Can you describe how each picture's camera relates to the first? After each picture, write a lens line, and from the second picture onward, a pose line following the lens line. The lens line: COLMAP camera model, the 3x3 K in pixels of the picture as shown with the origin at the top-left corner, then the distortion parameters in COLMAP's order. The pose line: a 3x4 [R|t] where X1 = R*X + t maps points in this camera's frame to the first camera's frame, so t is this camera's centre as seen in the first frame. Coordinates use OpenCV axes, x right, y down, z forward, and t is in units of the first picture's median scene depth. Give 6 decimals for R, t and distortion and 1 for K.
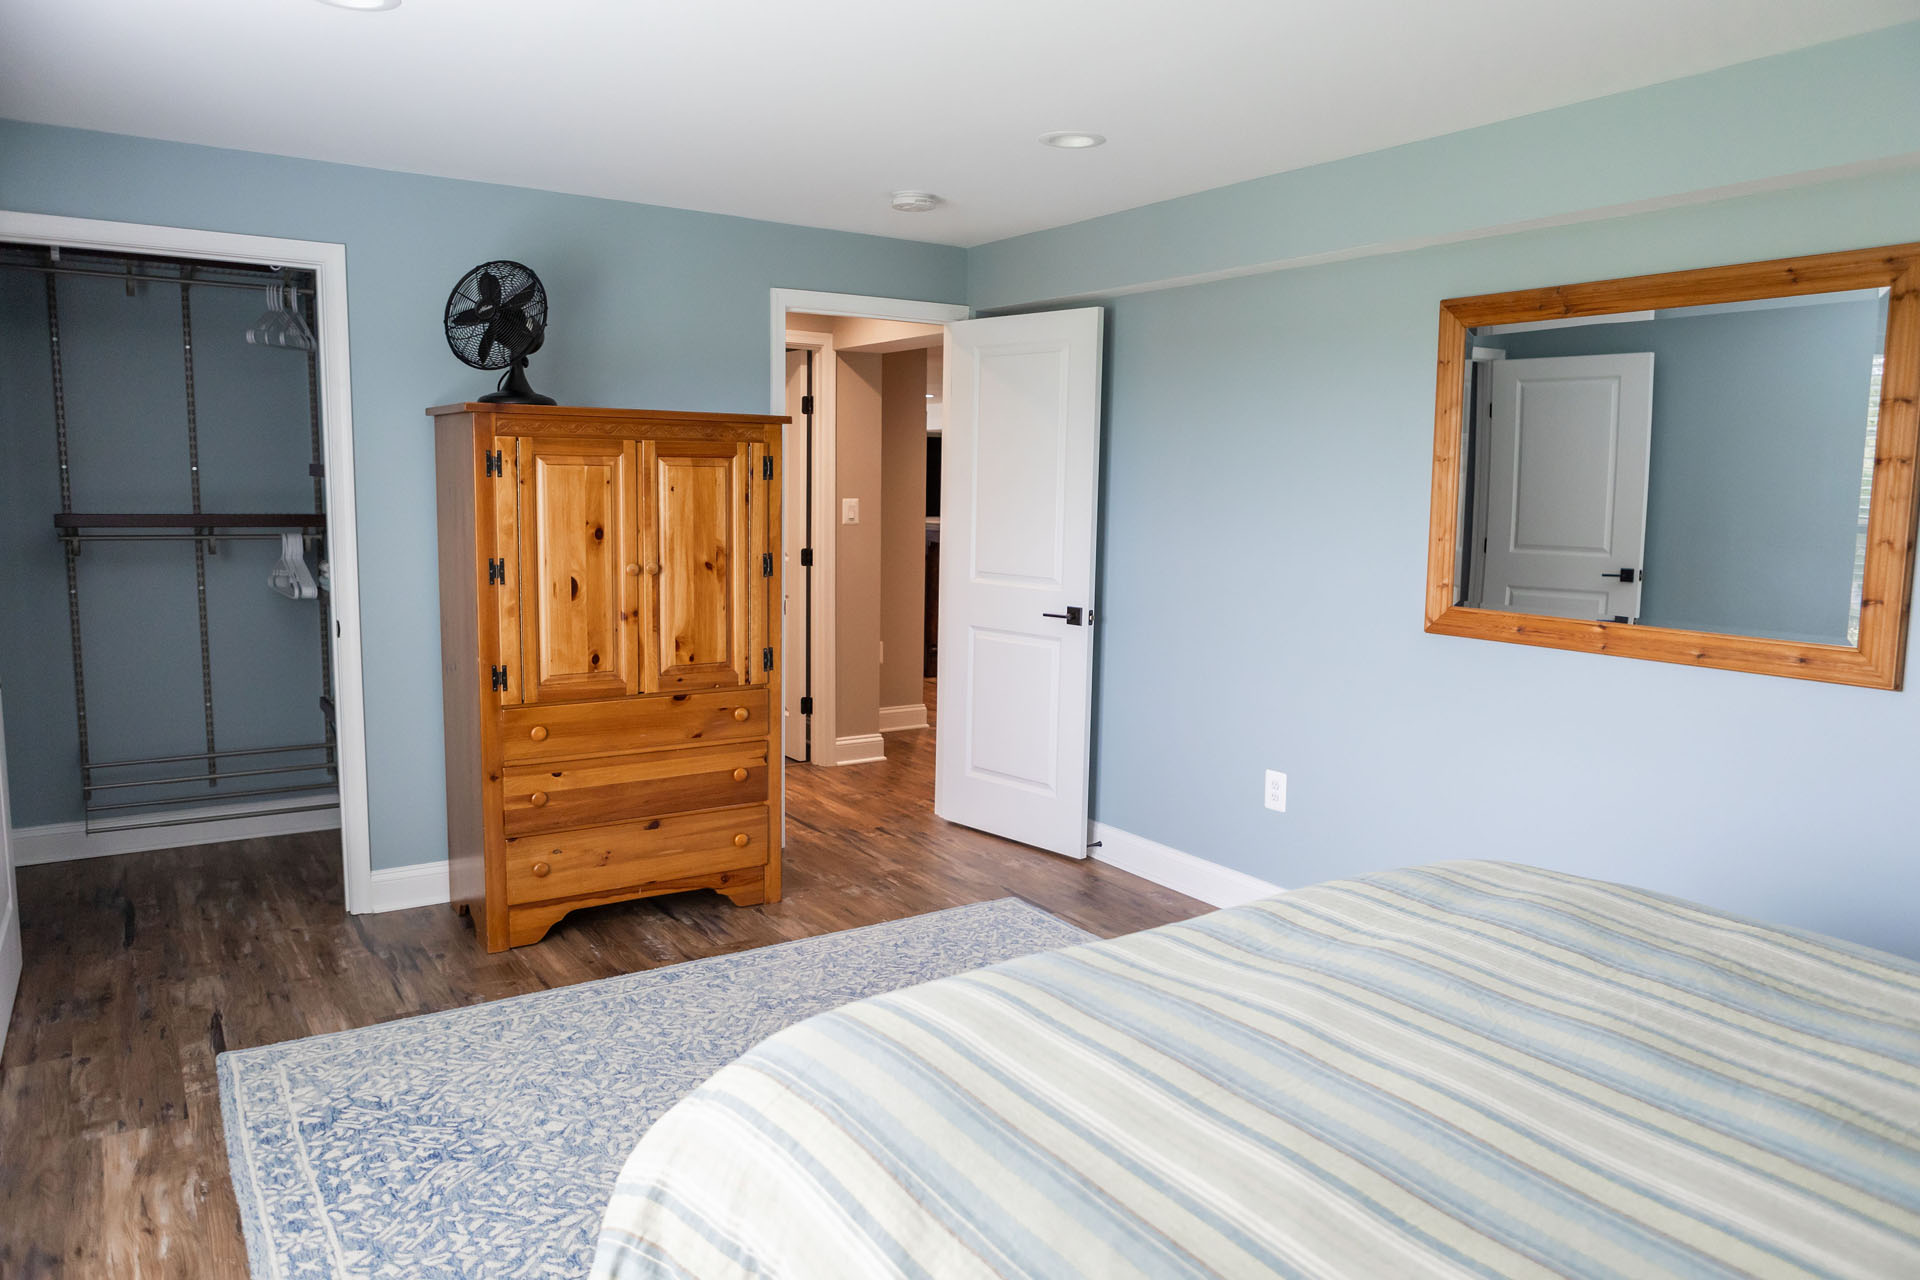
lens RADIAL K [[1299.6, 0, 969.2], [0, 1299.6, 638.4], [0, 0, 1]] dist [-0.028486, 0.019934]
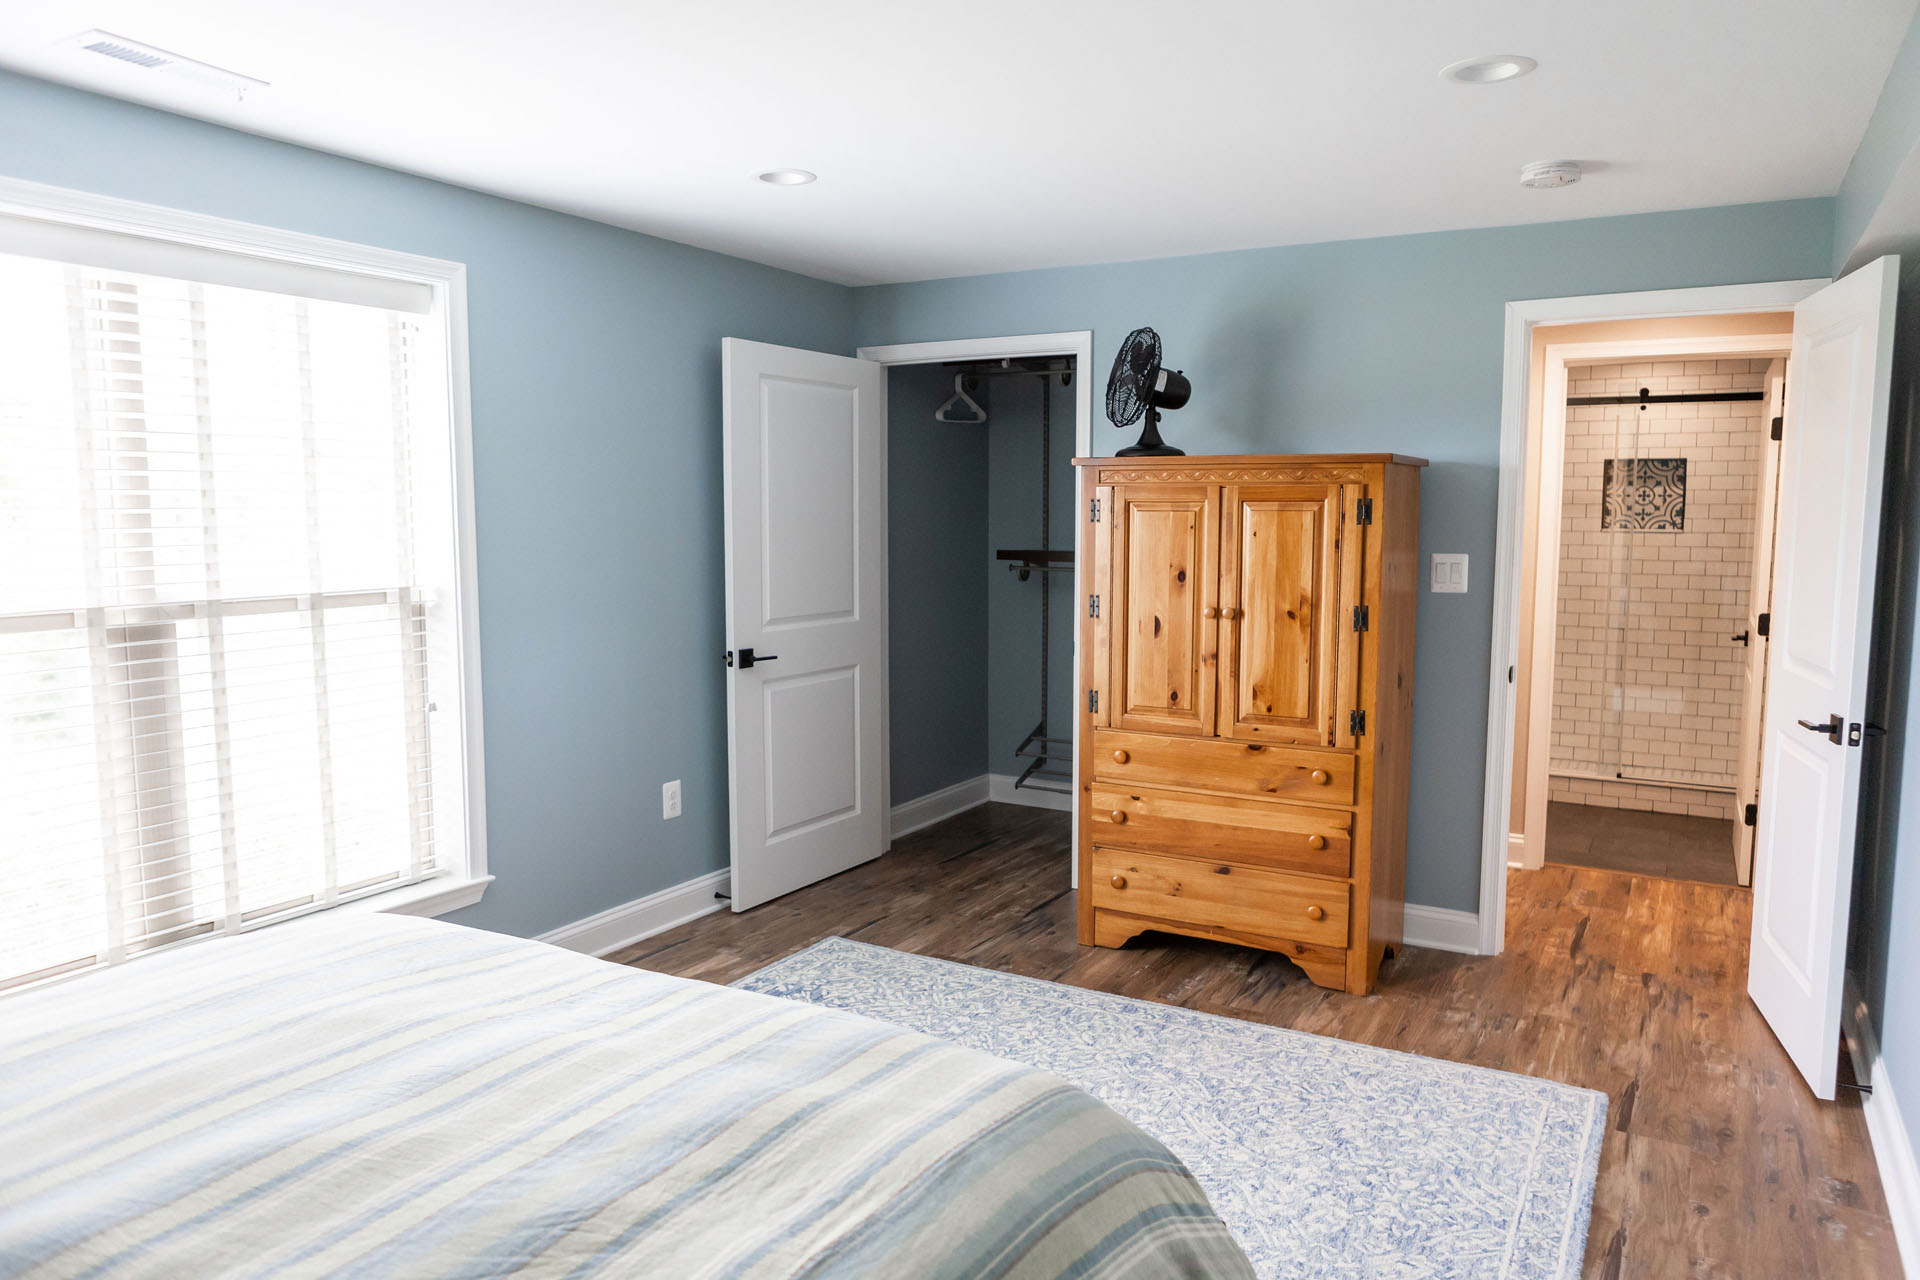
lens RADIAL K [[1299.6, 0, 969.2], [0, 1299.6, 638.4], [0, 0, 1]] dist [-0.028486, 0.019934]
pose [[0.444897, 0.074676, -0.892463, 0.561220], [-0.105732, 0.993928, 0.030458, -0.044048], [0.889319, 0.080811, 0.450091, 0.373438]]
